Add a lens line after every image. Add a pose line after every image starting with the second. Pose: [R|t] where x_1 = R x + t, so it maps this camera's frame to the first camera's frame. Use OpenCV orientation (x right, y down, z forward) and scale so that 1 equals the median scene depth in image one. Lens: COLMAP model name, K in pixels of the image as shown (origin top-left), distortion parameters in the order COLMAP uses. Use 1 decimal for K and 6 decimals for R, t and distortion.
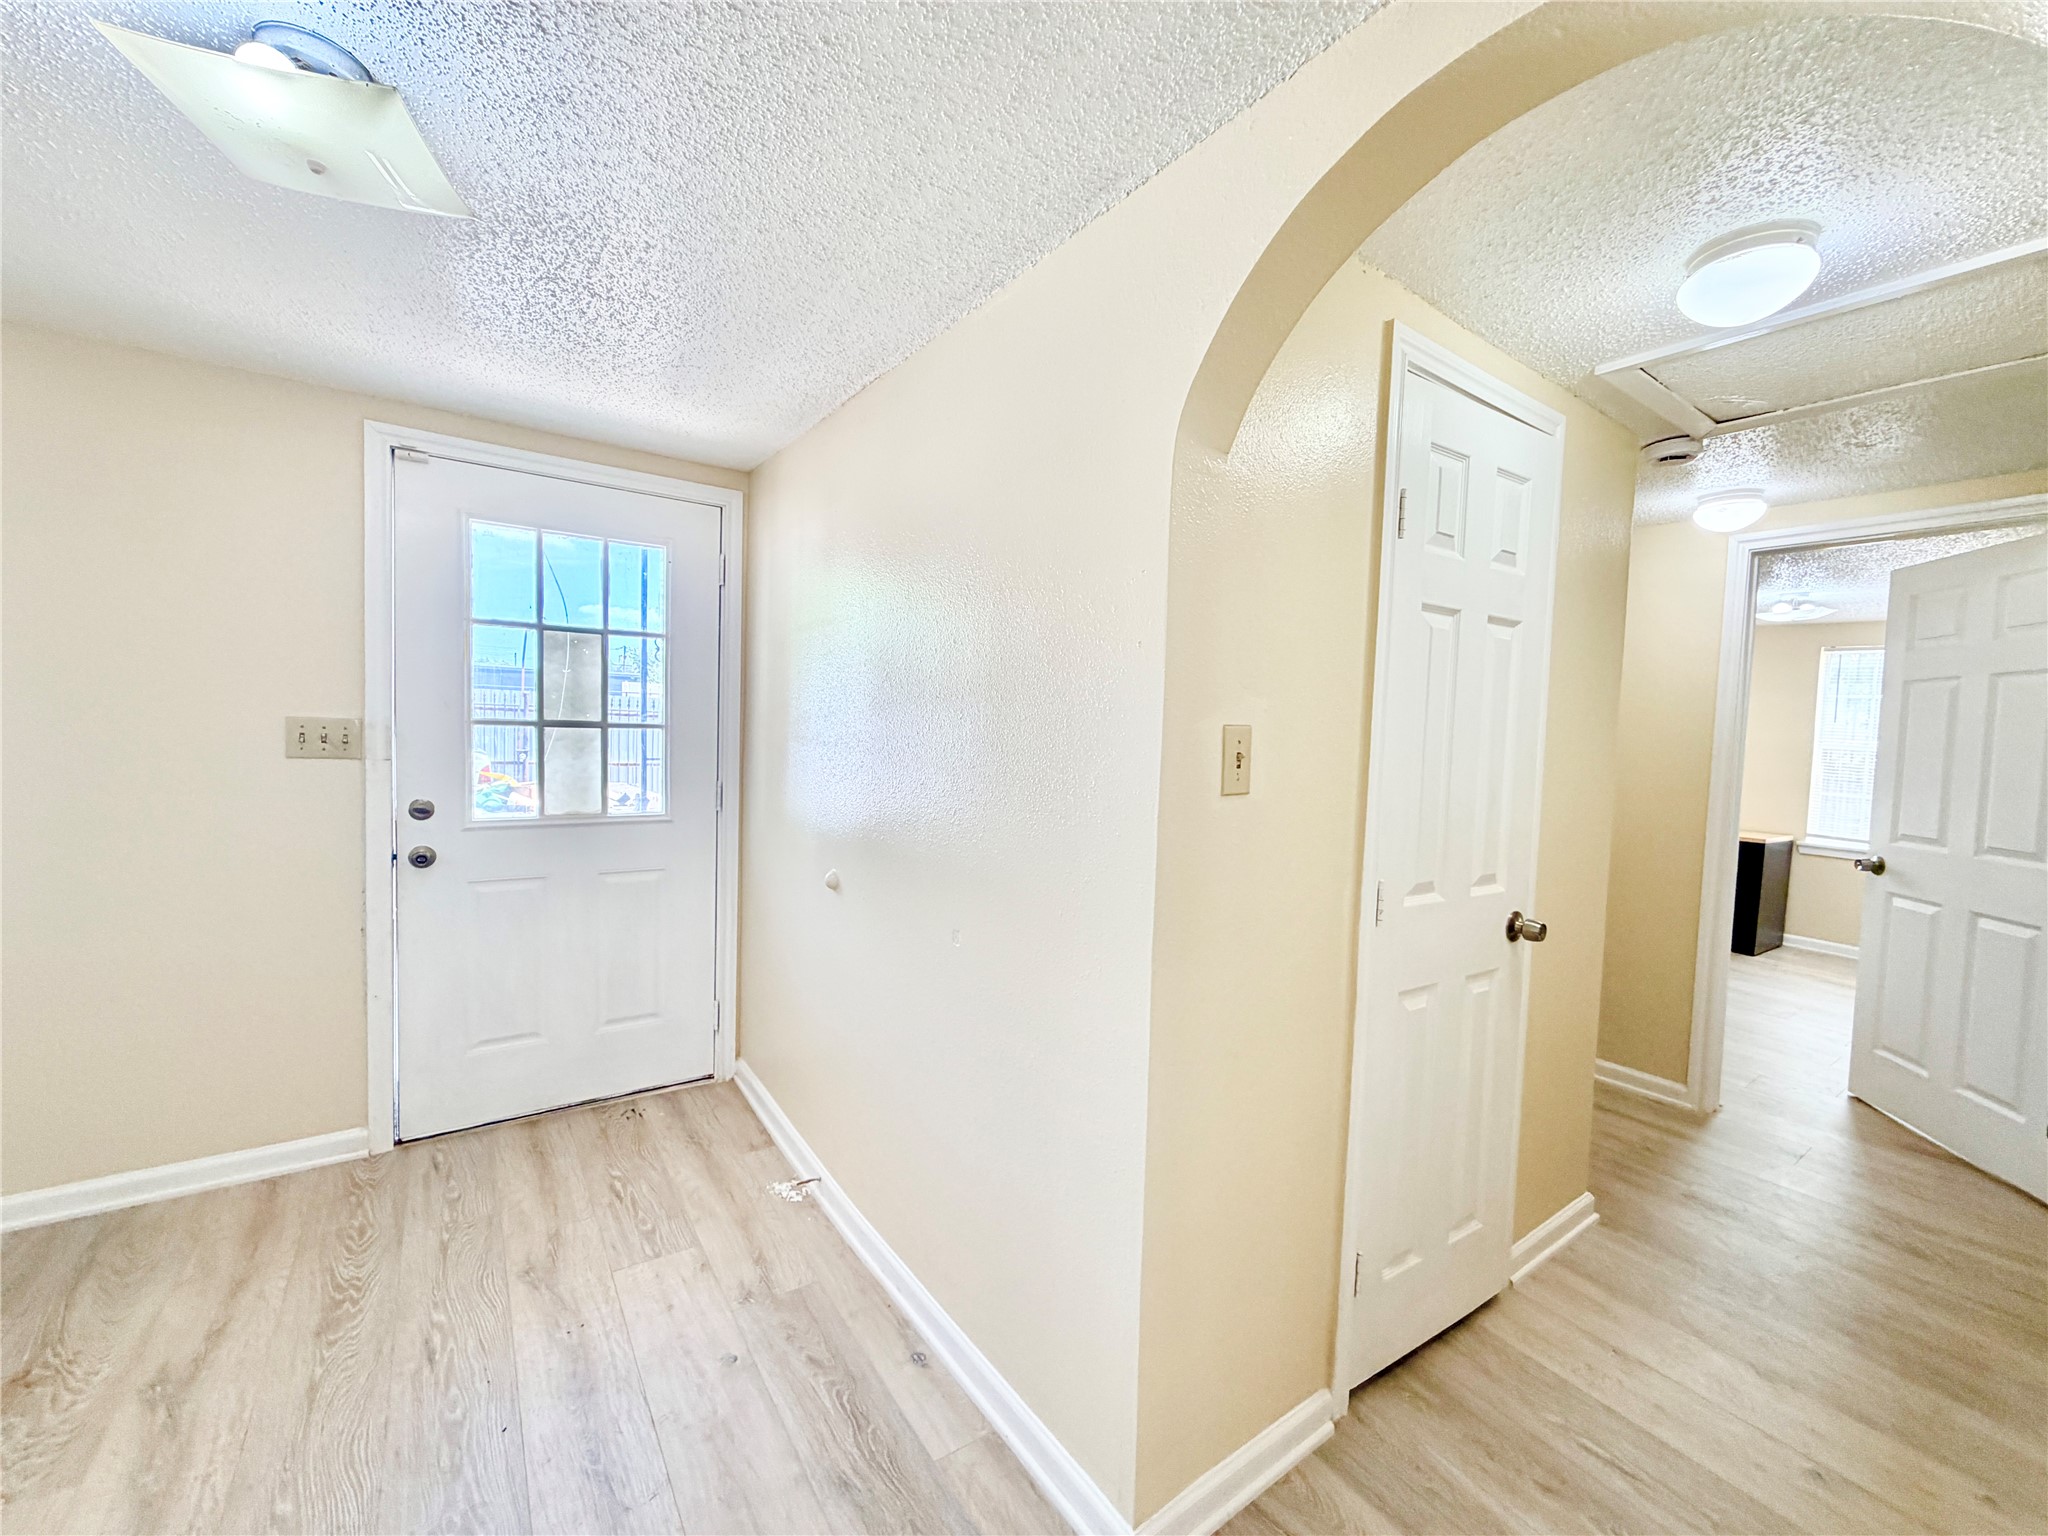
lens RADIAL K [[813.9, 0, 1017.6], [0, 813.9, 770.8], [0, 0, 1]] dist [-0.001512, 0.001206]
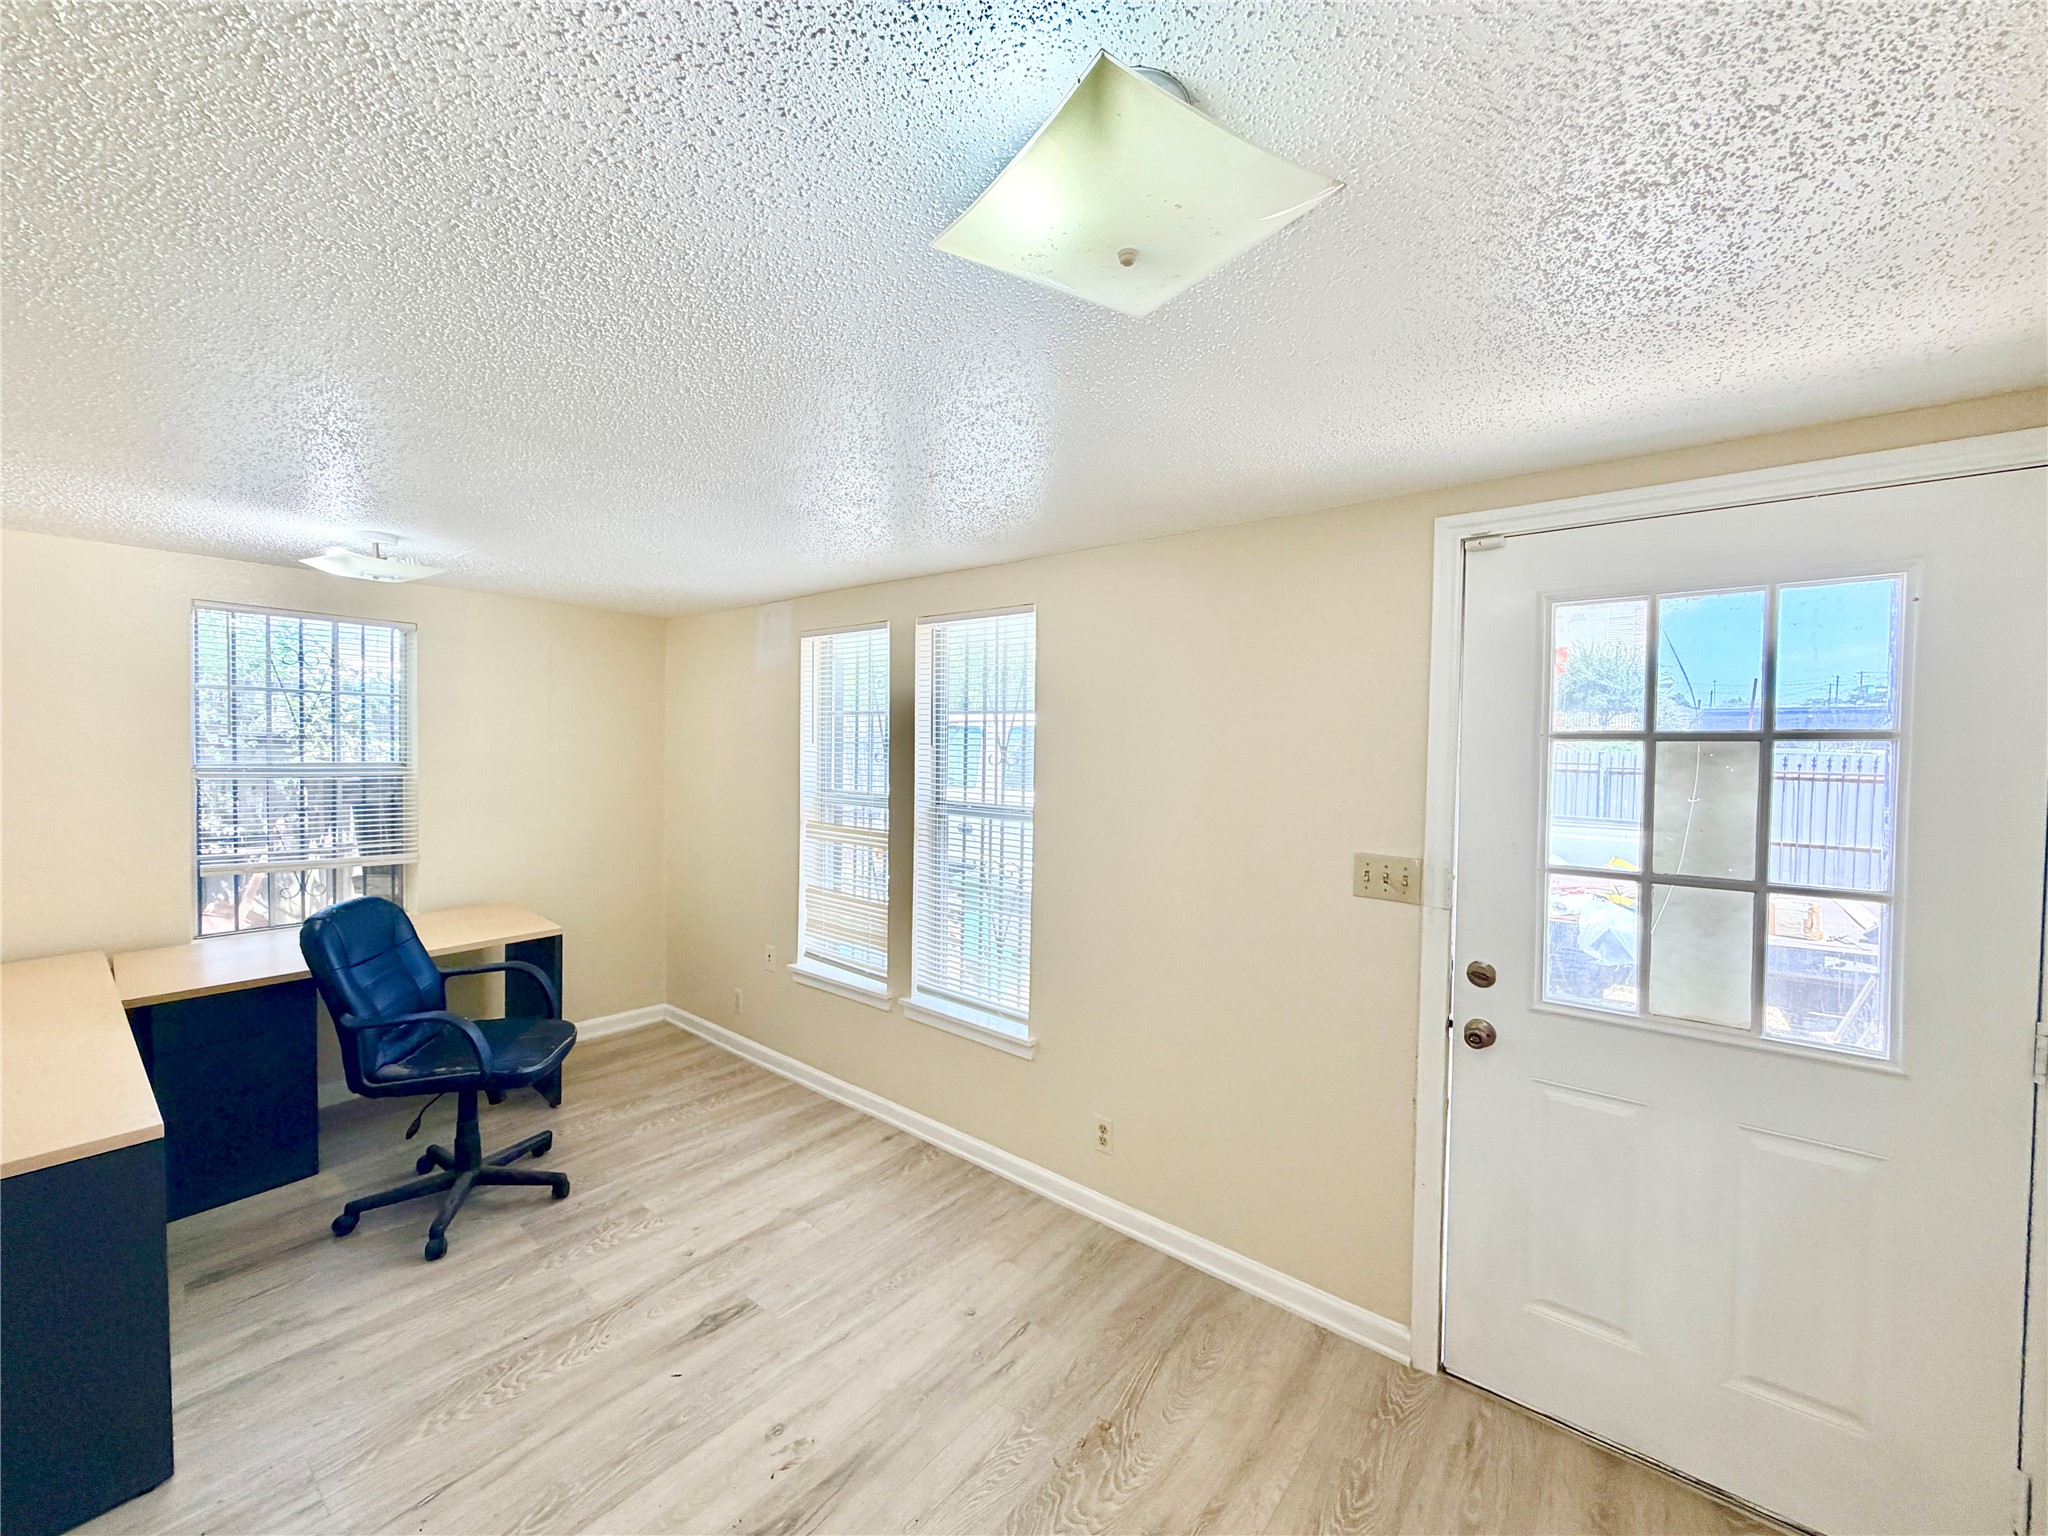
lens RADIAL K [[813.9, 0, 1026.7], [0, 813.9, 766.8], [0, 0, 1]] dist [-0.001512, 0.001206]
pose [[0.272849, -0.003711, -0.962050, -0.078547], [-0.057523, 0.998141, -0.020165, -0.116404], [0.960336, 0.060842, 0.272128, 0.336965]]
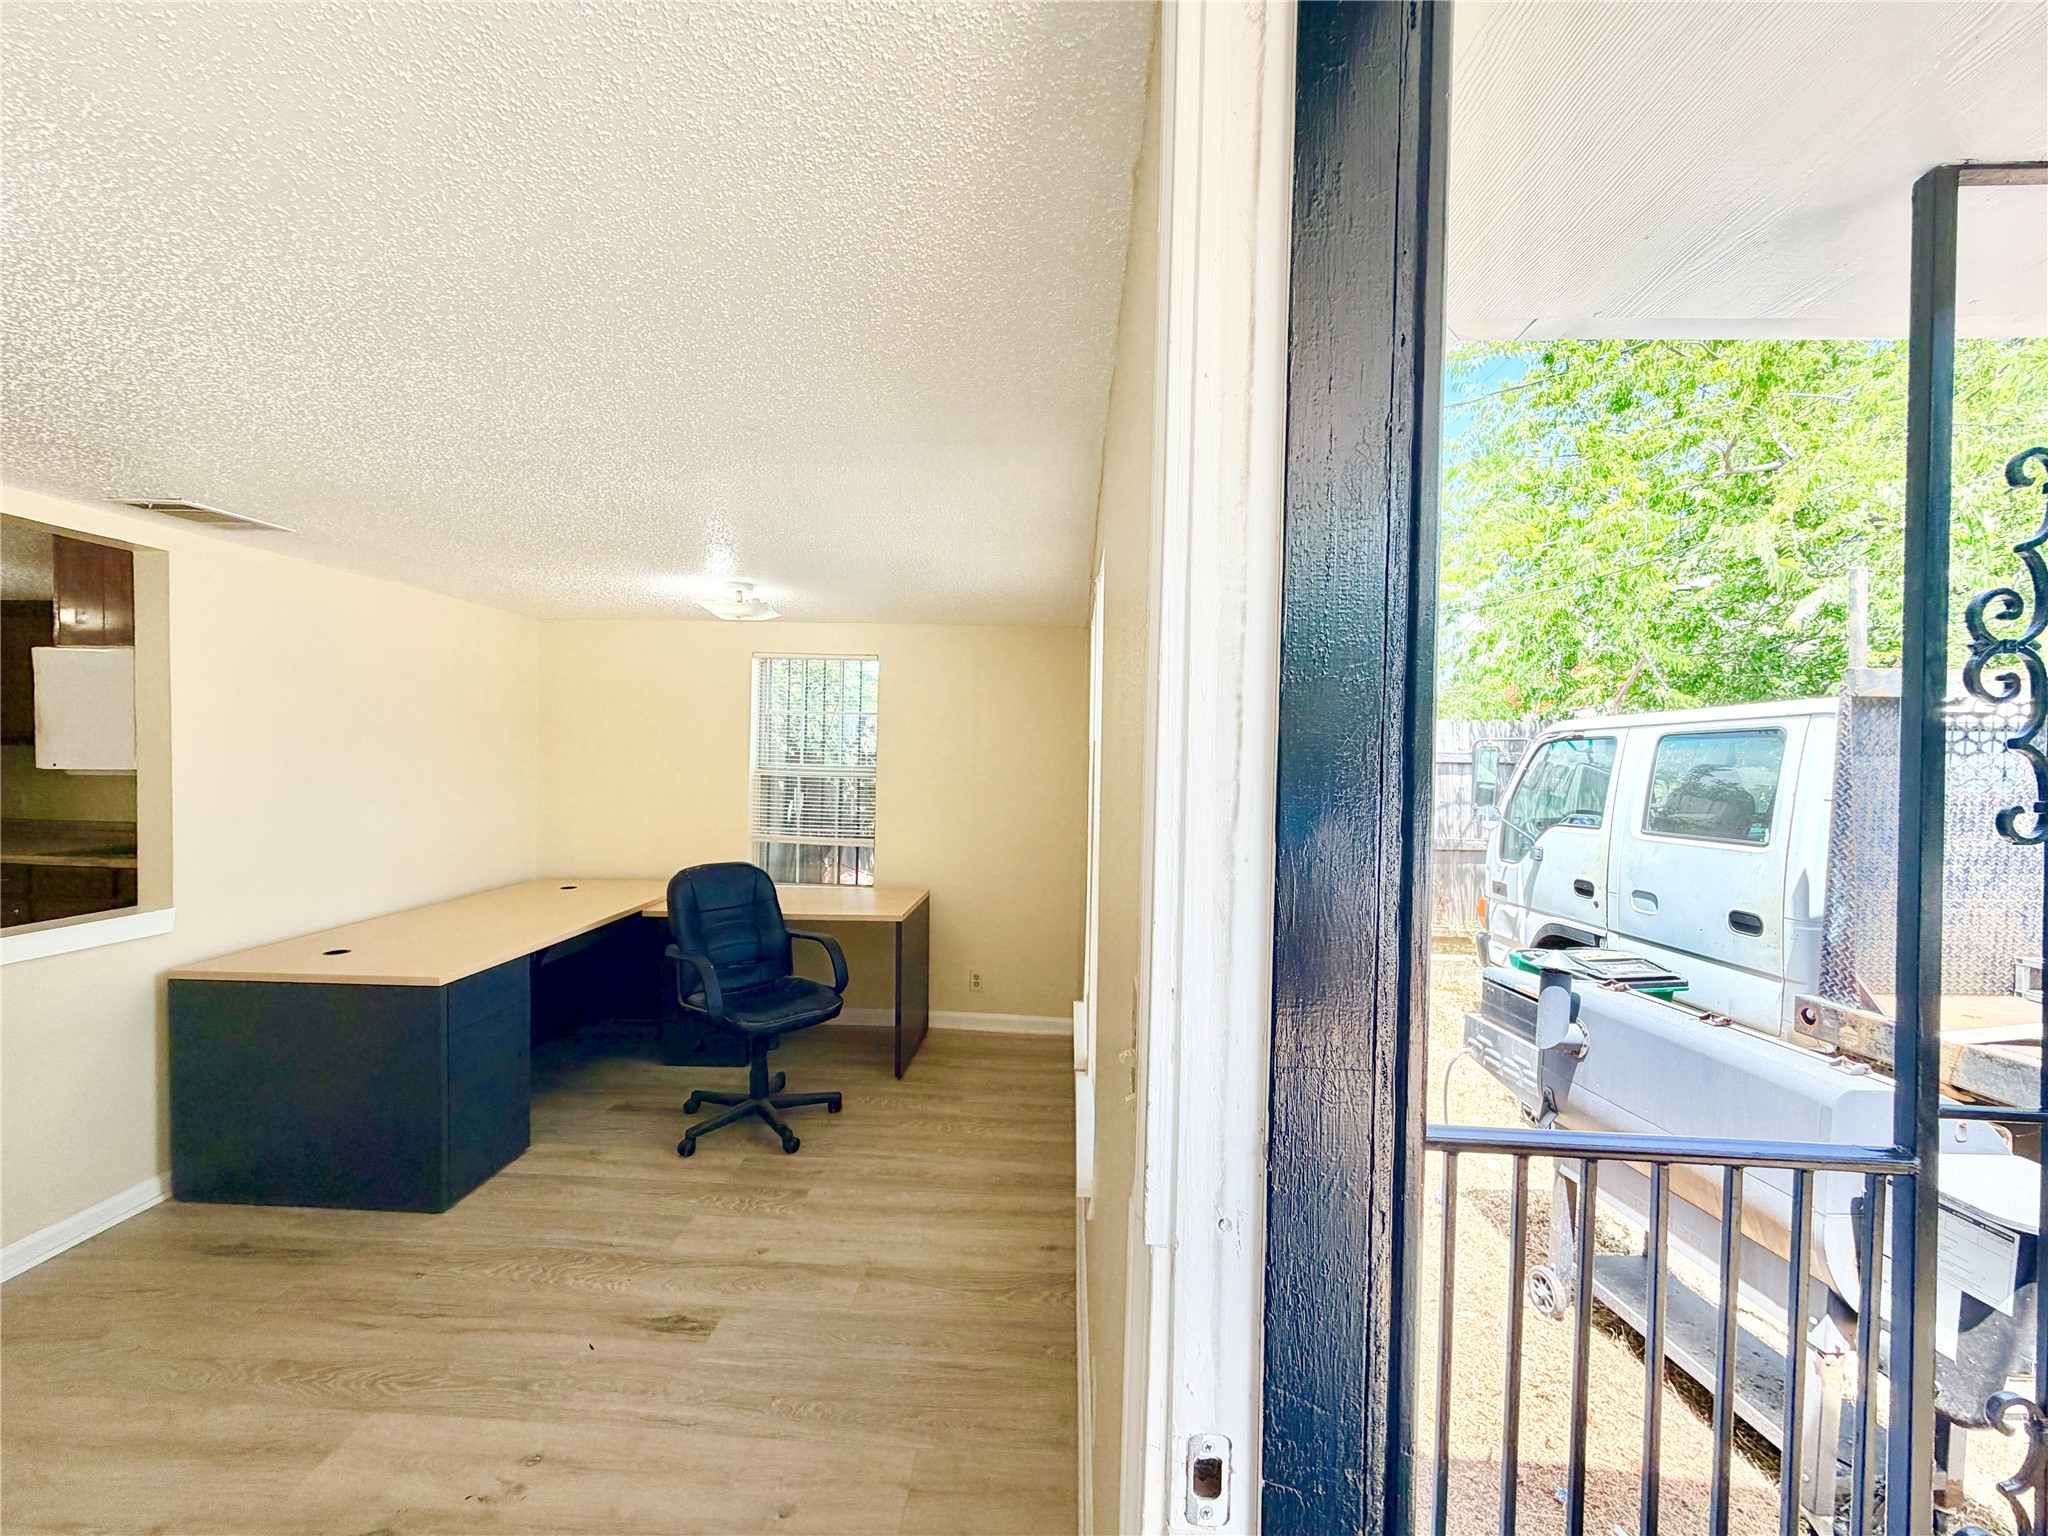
lens RADIAL K [[813.9, 0, 1025.2], [0, 813.9, 764.8], [0, 0, 1]] dist [-0.001512, 0.001206]
pose [[-0.623067, -0.044324, -0.780912, -0.566479], [-0.081784, 0.996612, 0.008686, -0.143875], [0.777881, 0.069278, -0.624581, 1.097849]]
